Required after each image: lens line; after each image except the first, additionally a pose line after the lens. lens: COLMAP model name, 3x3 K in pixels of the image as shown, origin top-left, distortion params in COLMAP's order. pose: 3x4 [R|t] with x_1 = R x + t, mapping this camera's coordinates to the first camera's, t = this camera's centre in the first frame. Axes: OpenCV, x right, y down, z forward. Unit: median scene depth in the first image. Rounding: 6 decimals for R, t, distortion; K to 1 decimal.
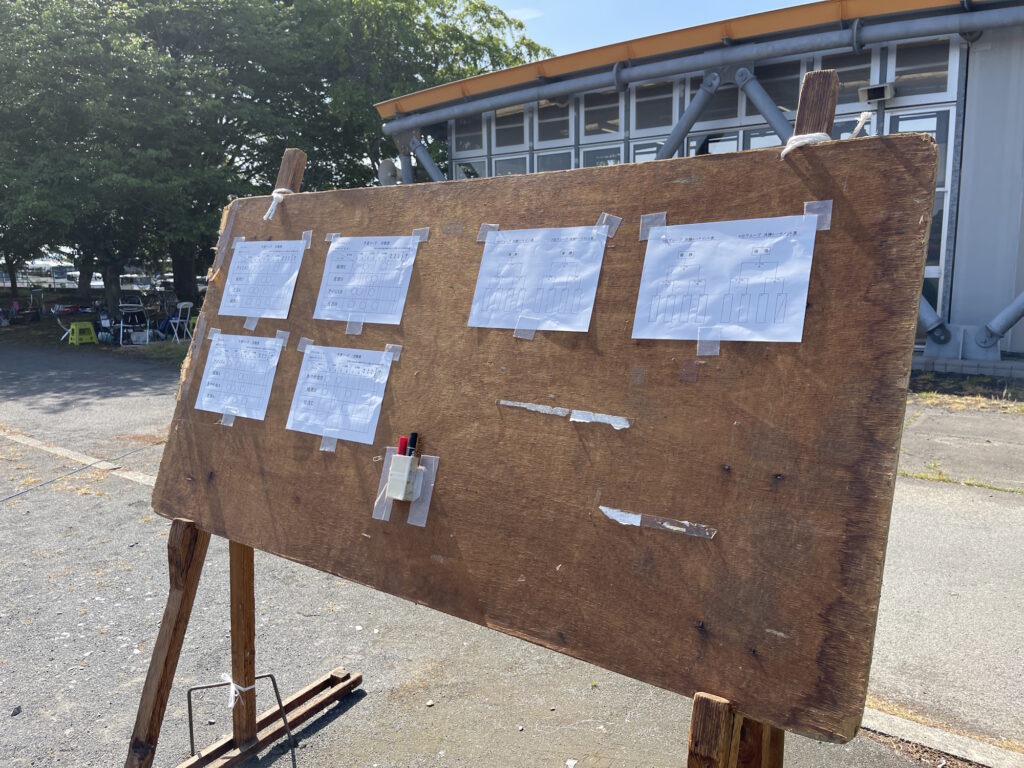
lens RADIAL K [[798.9, 0, 512.0], [0, 798.9, 384.0], [0, 0, 1]] dist [0.061785, -0.097472]
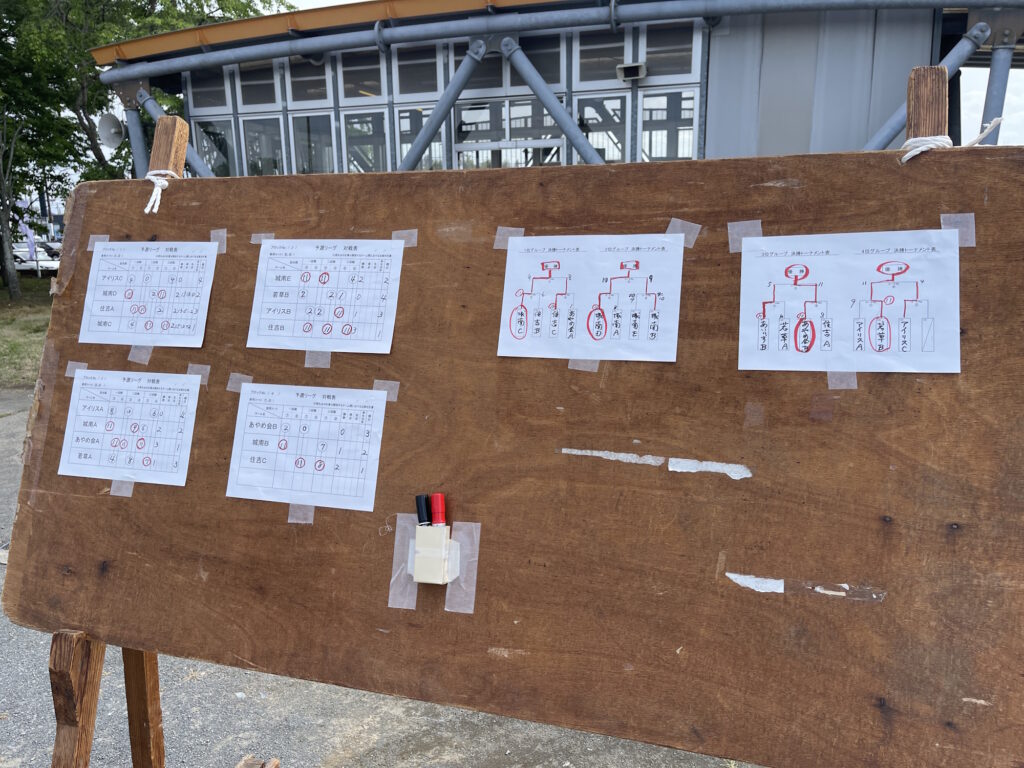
lens RADIAL K [[798.9, 0, 512.0], [0, 798.9, 384.0], [0, 0, 1]] dist [0.061785, -0.097472]
pose [[0.944142, -0.068106, 0.322424, -0.277731], [0.054210, 0.997180, 0.051893, -0.078050], [-0.325049, -0.031516, 0.945172, 0.211848]]
